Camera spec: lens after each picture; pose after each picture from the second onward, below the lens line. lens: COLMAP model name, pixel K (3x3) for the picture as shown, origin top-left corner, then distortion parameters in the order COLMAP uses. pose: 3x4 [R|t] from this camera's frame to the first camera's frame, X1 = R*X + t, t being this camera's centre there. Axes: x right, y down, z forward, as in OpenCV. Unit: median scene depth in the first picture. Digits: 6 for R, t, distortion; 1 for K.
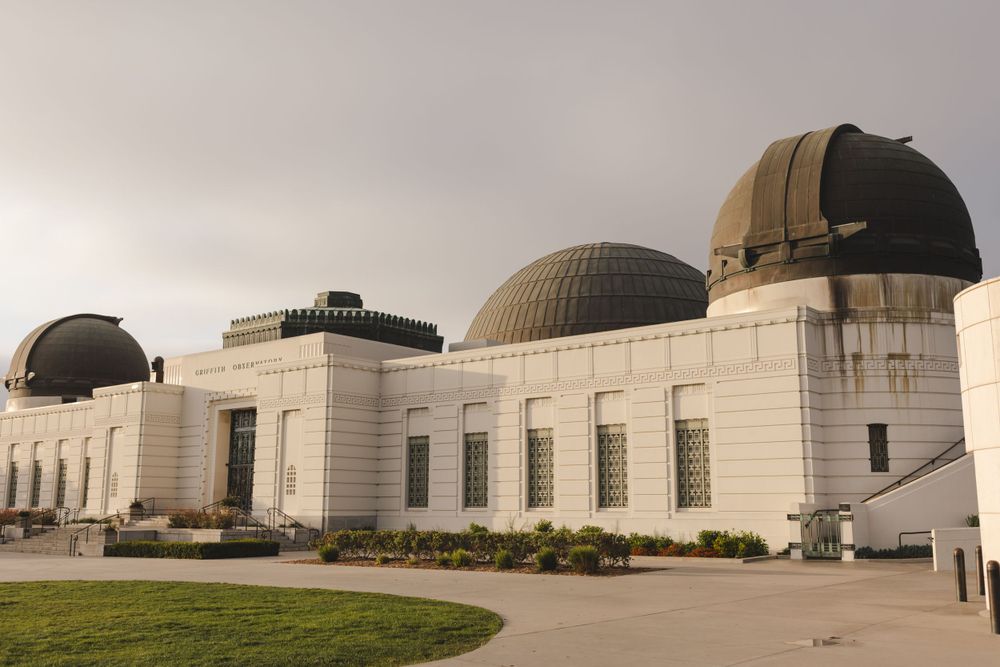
lens RADIAL K [[991.2, 0, 499.6], [0, 991.2, 331.9], [0, 0, 1]] dist [0.045528, 0.000000]
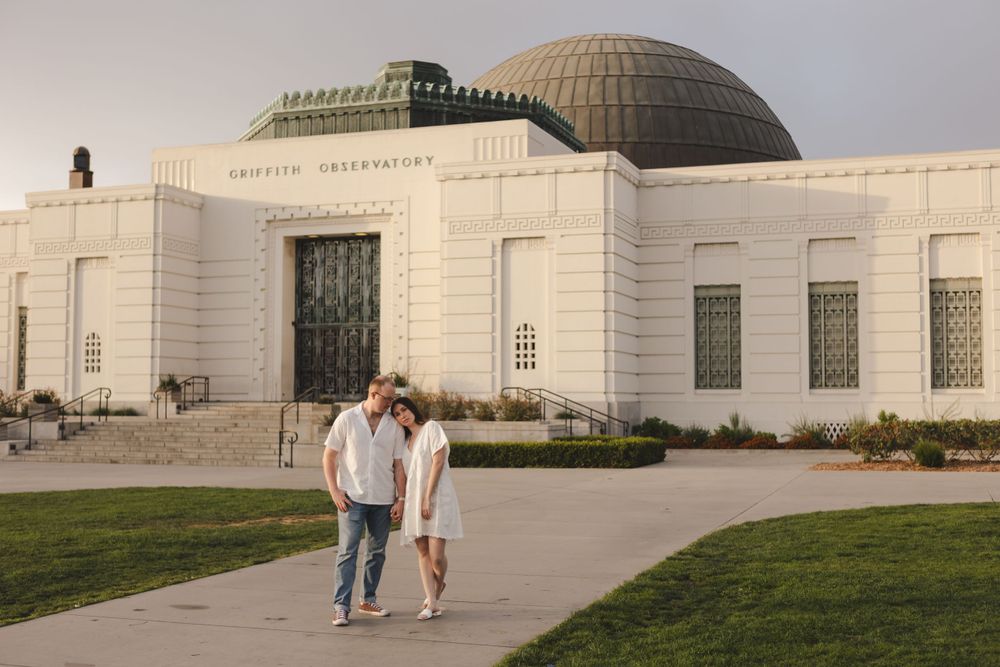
lens RADIAL K [[1234.6, 0, 500.4], [0, 1234.6, 338.7], [0, 0, 1]] dist [-0.094566, 0.000000]
pose [[0.933802, 0.013042, 0.357551, -0.466136], [-0.059271, 0.991167, 0.118642, 0.046609], [-0.352845, -0.131980, 0.926327, 0.251125]]
